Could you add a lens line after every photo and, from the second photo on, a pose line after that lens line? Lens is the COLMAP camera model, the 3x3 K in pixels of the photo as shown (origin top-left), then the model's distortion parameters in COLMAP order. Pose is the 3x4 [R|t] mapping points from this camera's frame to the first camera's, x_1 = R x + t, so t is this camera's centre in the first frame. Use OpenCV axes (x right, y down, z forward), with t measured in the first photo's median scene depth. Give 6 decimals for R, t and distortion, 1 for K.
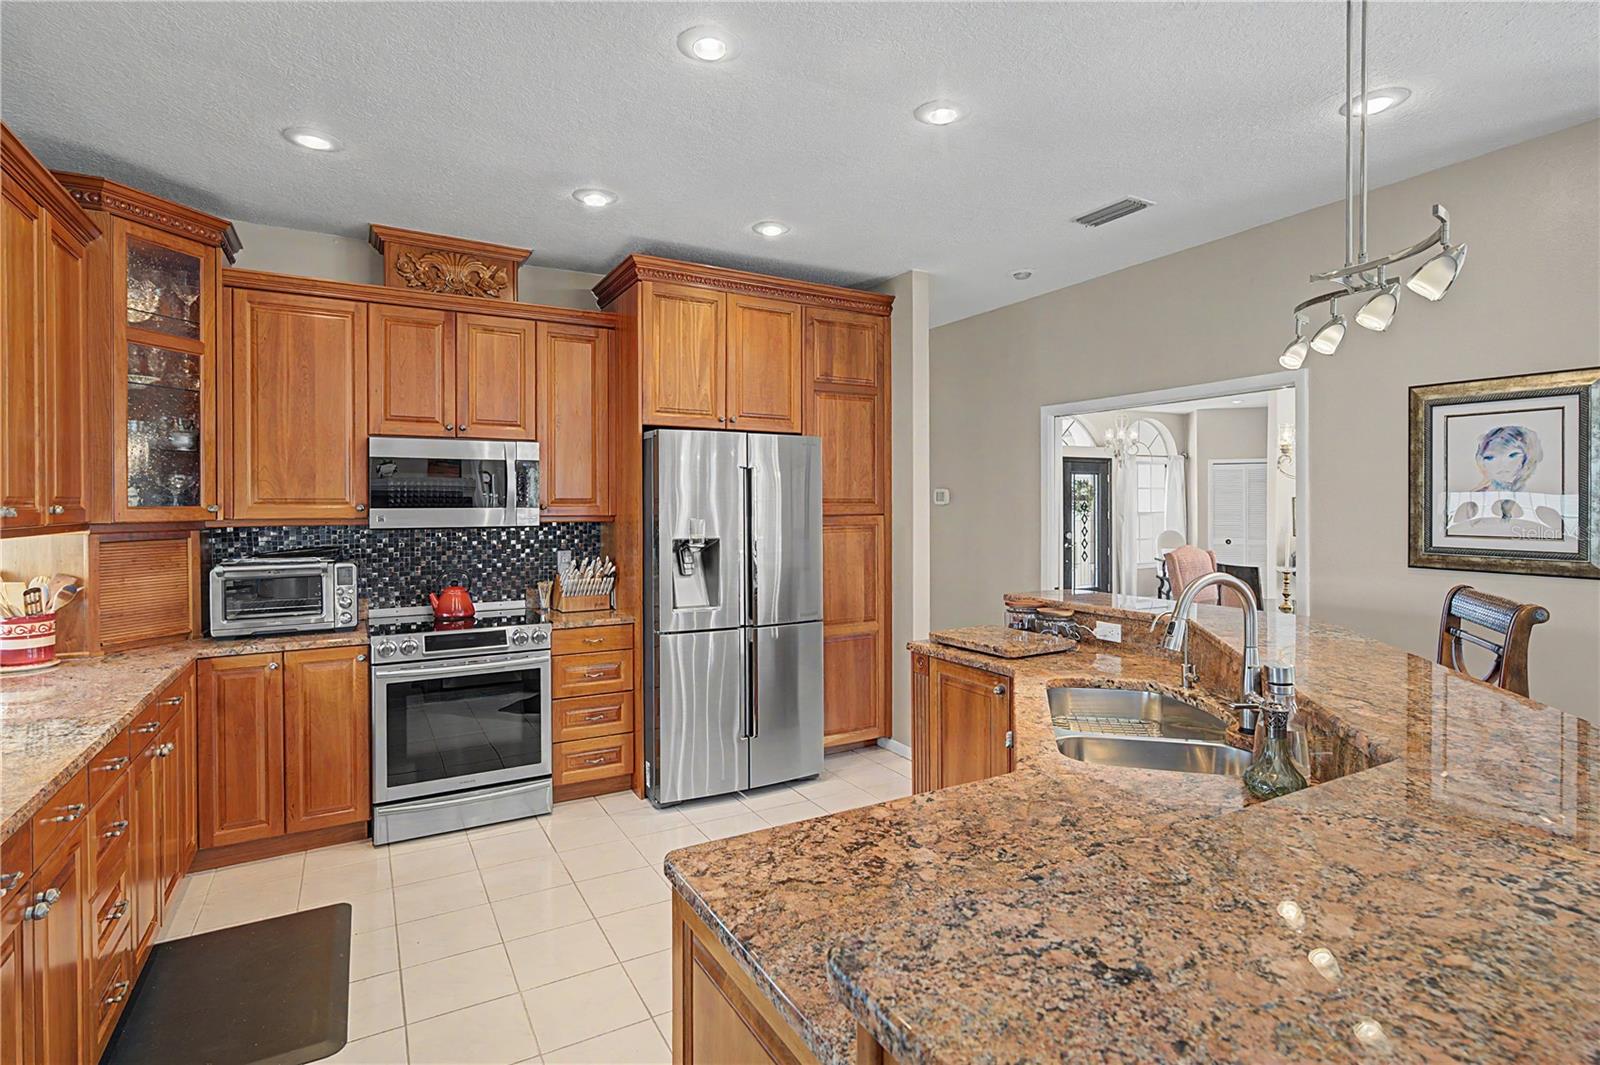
lens RADIAL K [[787.4, 0, 798.4], [0, 787.4, 510.5], [0, 0, 1]] dist [0.000042, 0.000662]
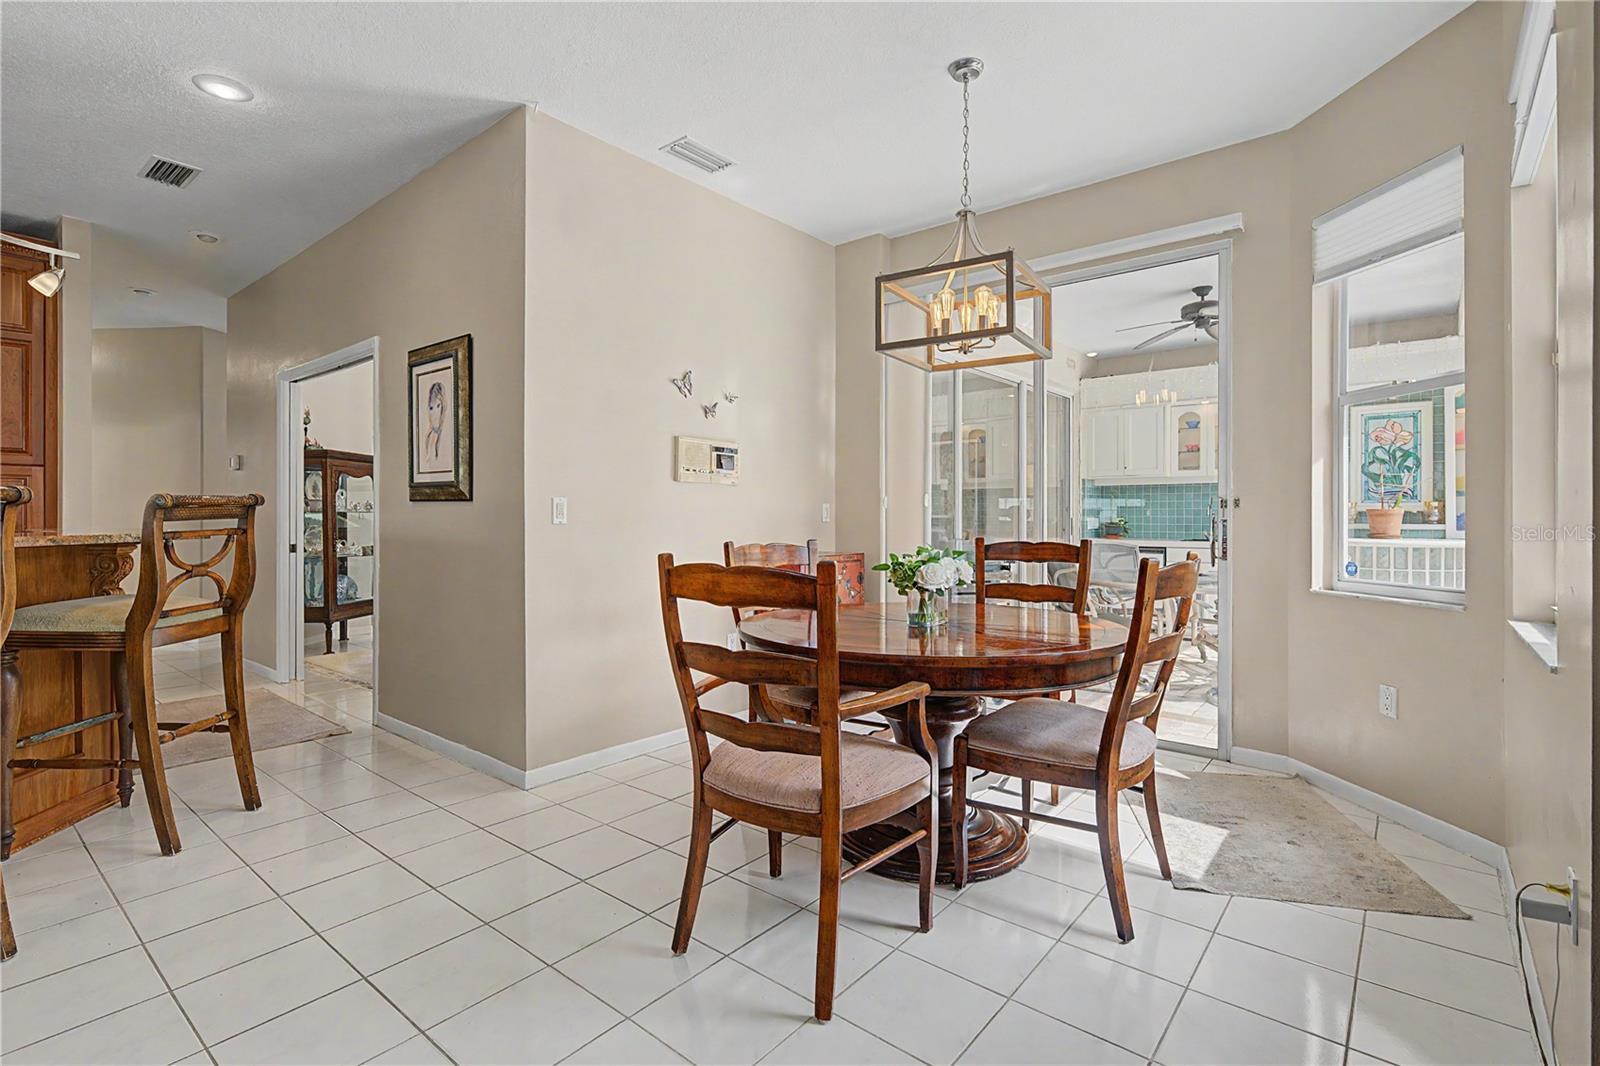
lens RADIAL K [[748.8, 0, 797.0], [0, 748.8, 520.5], [0, 0, 1]] dist [-0.000233, -0.000821]
pose [[0.930720, 0.002699, 0.365722, 0.796636], [-0.001286, 0.999991, -0.004106, 0.094033], [-0.365730, 0.003351, 0.930715, -0.248235]]
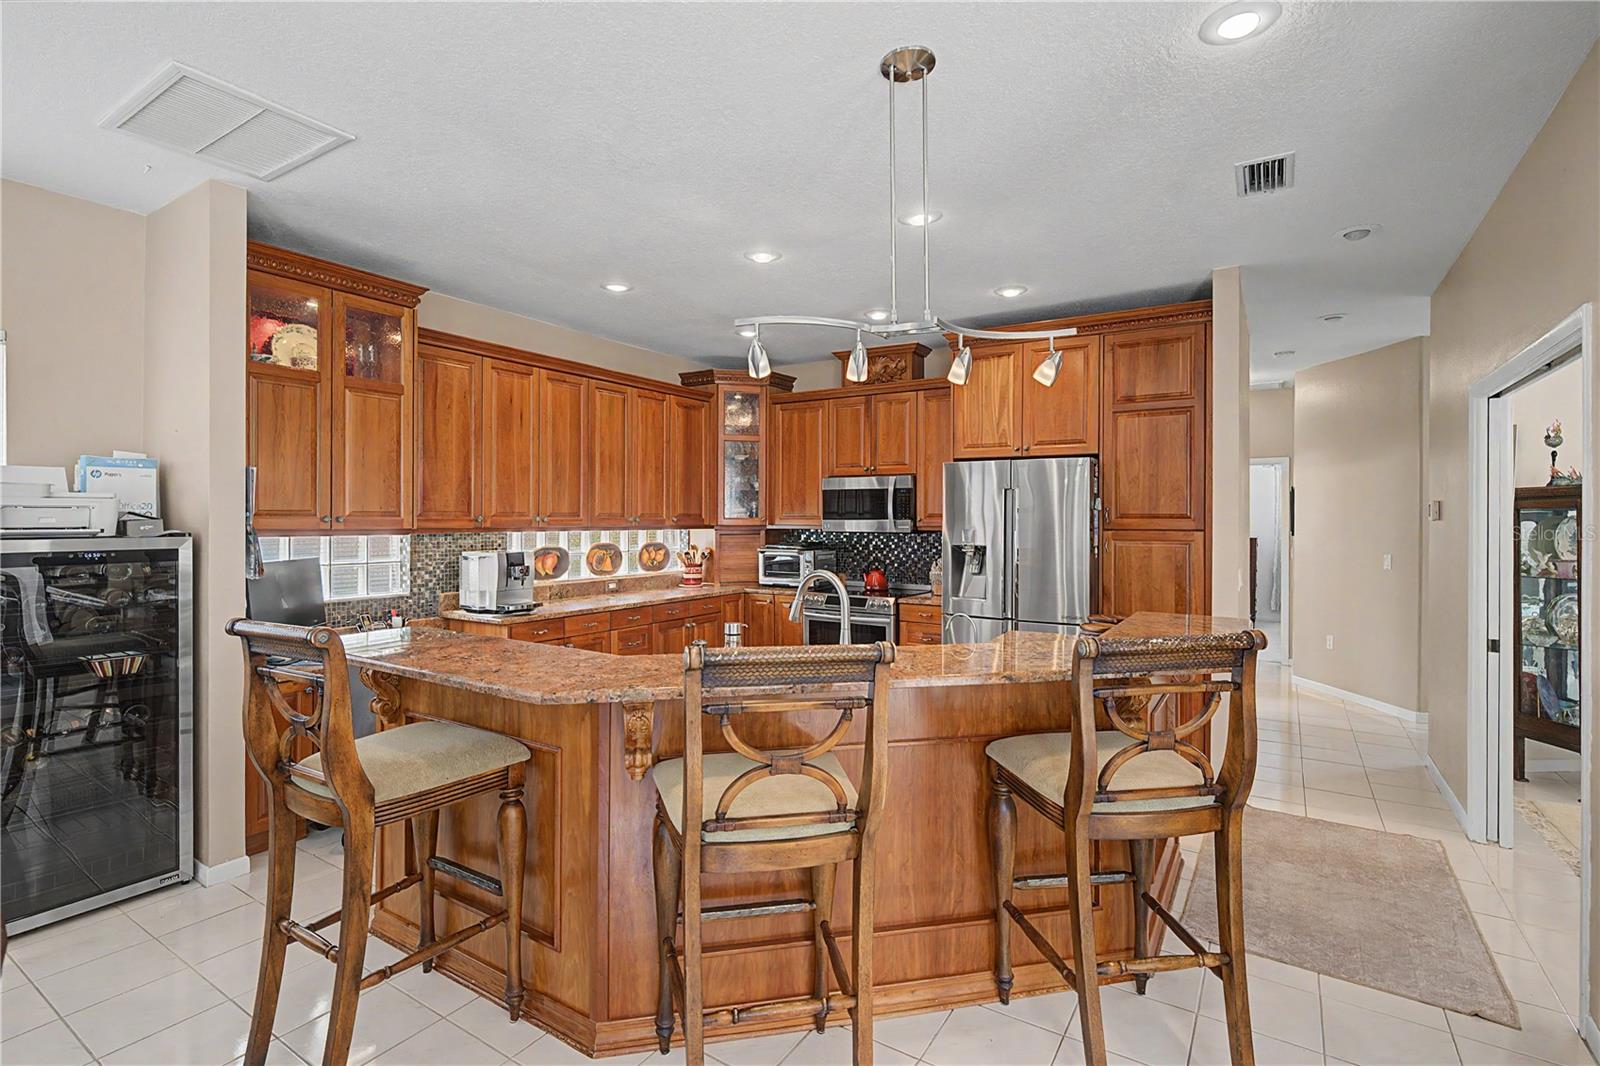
lens RADIAL K [[748.8, 0, 797.0], [0, 748.8, 520.5], [0, 0, 1]] dist [-0.000233, -0.000821]
pose [[0.465758, 0.007811, -0.884878, 0.850482], [-0.011355, 0.999931, 0.002849, -0.004855], [0.884839, 0.008721, 0.465815, 0.181067]]
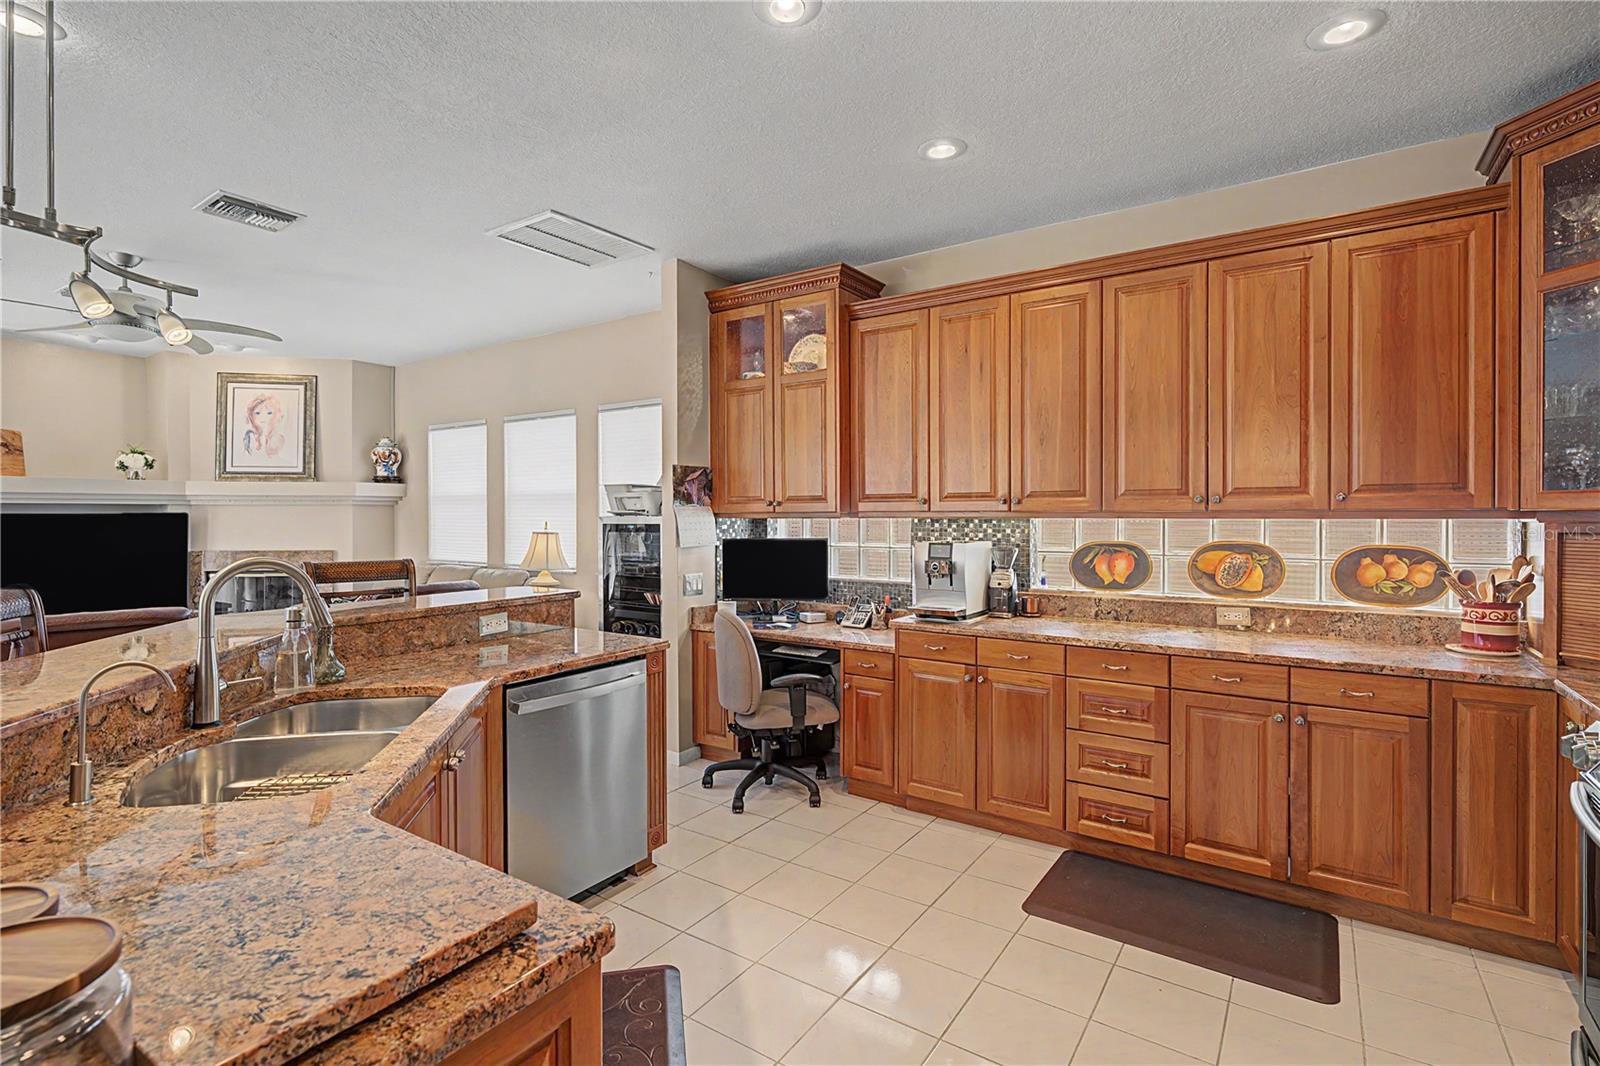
lens RADIAL K [[746.2, 0, 800.0], [0, 746.2, 533.0], [0, 0, 1]] dist [0.000370, -0.000067]
pose [[-0.896985, 0.014478, -0.441823, 0.139457], [0.001069, 0.999532, 0.030584, 0.014002], [0.442059, 0.026962, -0.896581, 1.129945]]
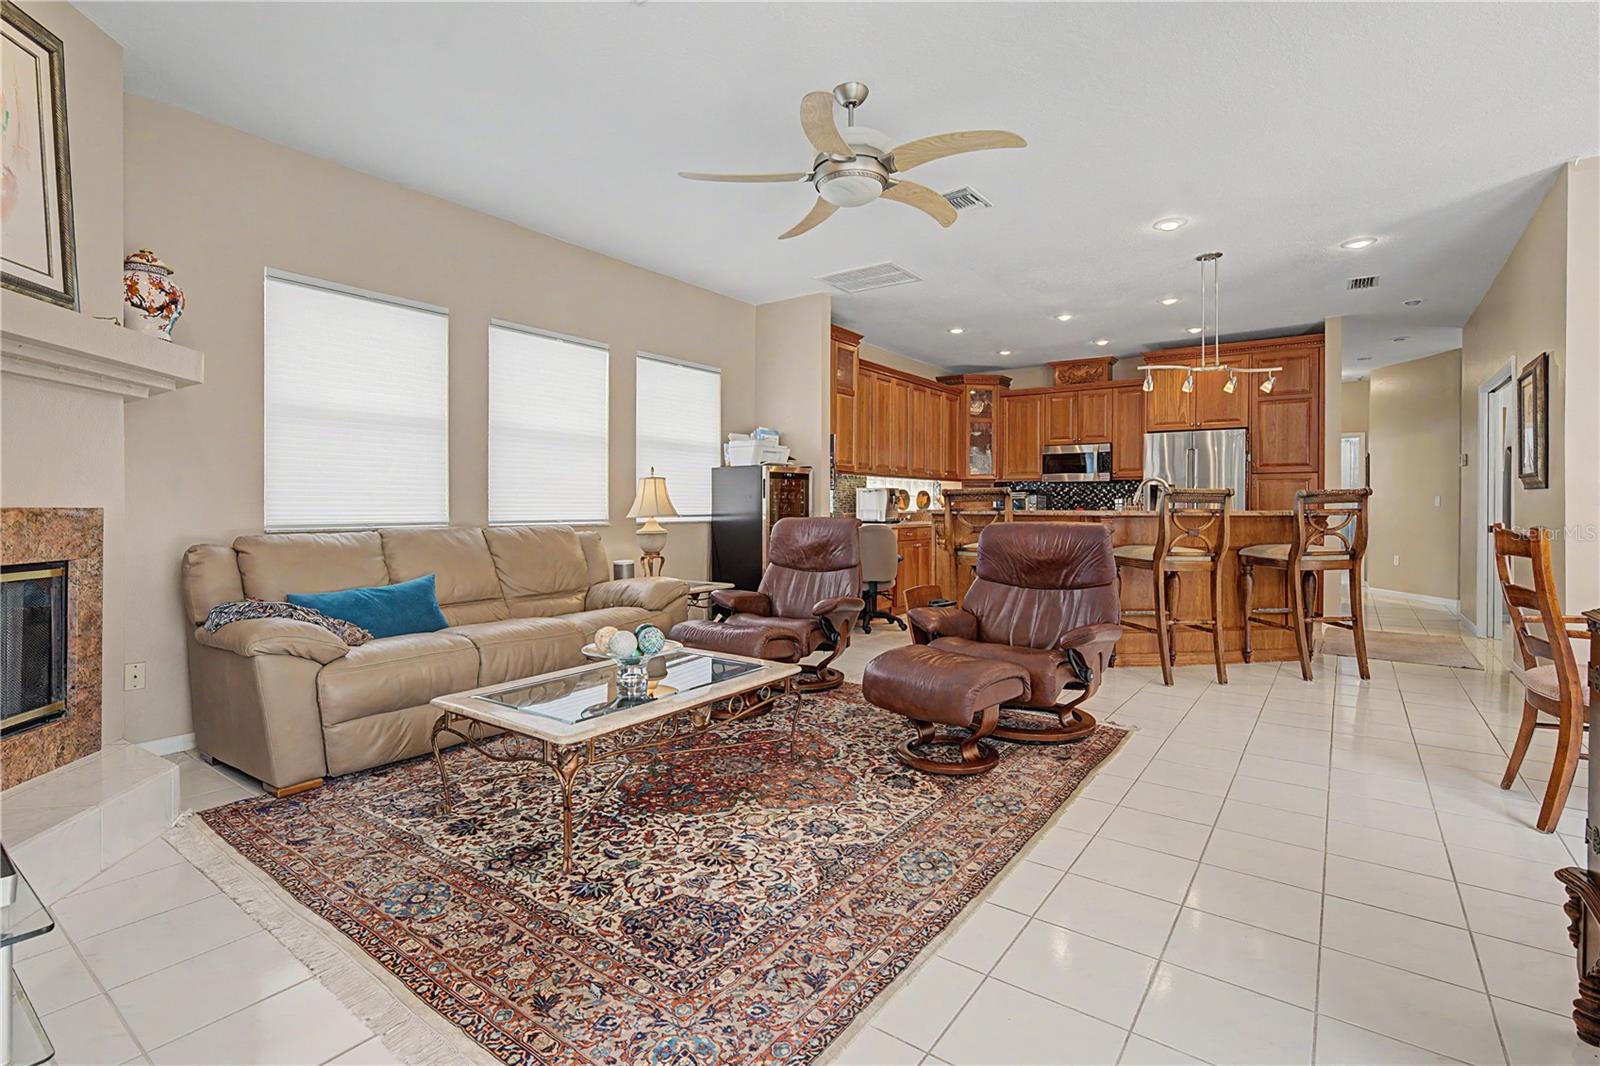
lens RADIAL K [[746.2, 0, 790.6], [0, 746.2, 509.6], [0, 0, 1]] dist [-0.001312, -0.000231]
pose [[0.409586, 0.009542, -0.912221, 1.308354], [-0.010282, 0.999930, 0.005843, 0.103652], [0.912213, 0.006986, 0.409656, -0.732132]]
